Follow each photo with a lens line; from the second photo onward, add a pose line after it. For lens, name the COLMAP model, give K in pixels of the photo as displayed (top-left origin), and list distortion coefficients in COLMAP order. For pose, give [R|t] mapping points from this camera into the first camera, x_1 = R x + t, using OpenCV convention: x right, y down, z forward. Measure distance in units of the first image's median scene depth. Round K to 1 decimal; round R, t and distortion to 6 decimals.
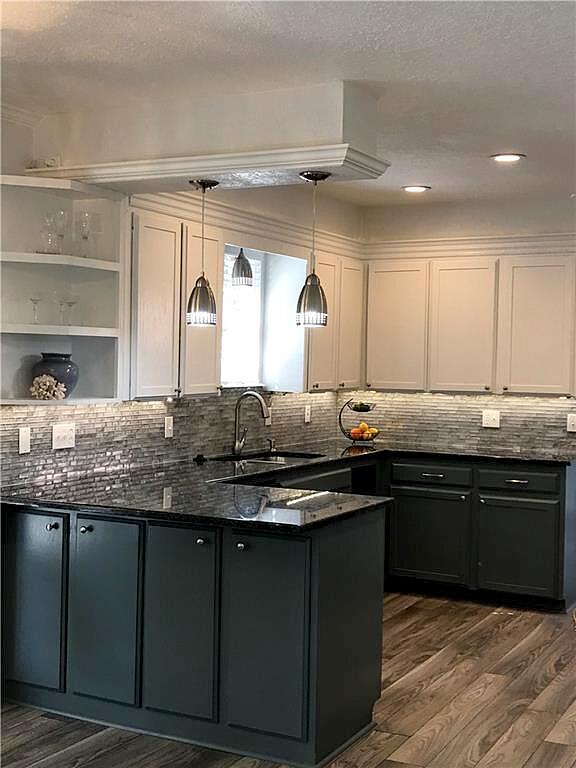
lens RADIAL K [[1051.7, 0, 288.0], [0, 1051.7, 383.1], [0, 0, 1]] dist [-0.018294, 0.000000]
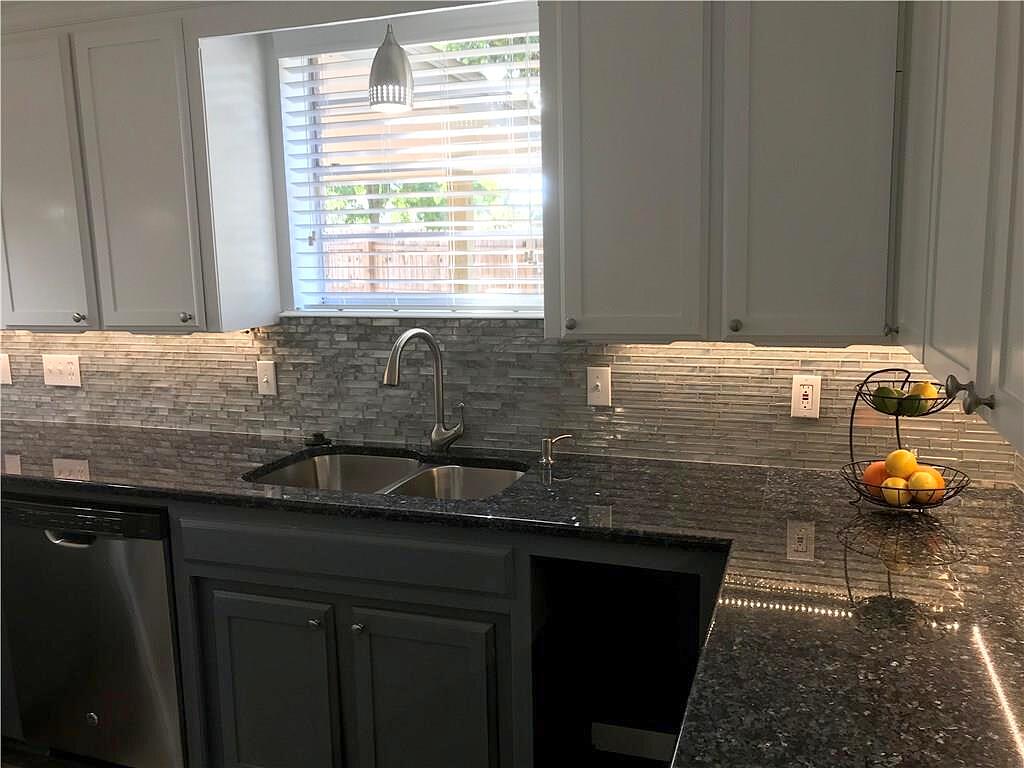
lens RADIAL K [[835.1, 0, 512.4], [0, 835.1, 391.1], [0, 0, 1]] dist [0.004492, -0.010269]
pose [[0.148901, 0.108074, -0.982928, 0.408822], [-0.015412, 0.994143, 0.106973, -0.004973], [0.988732, -0.000779, 0.149695, 1.133509]]
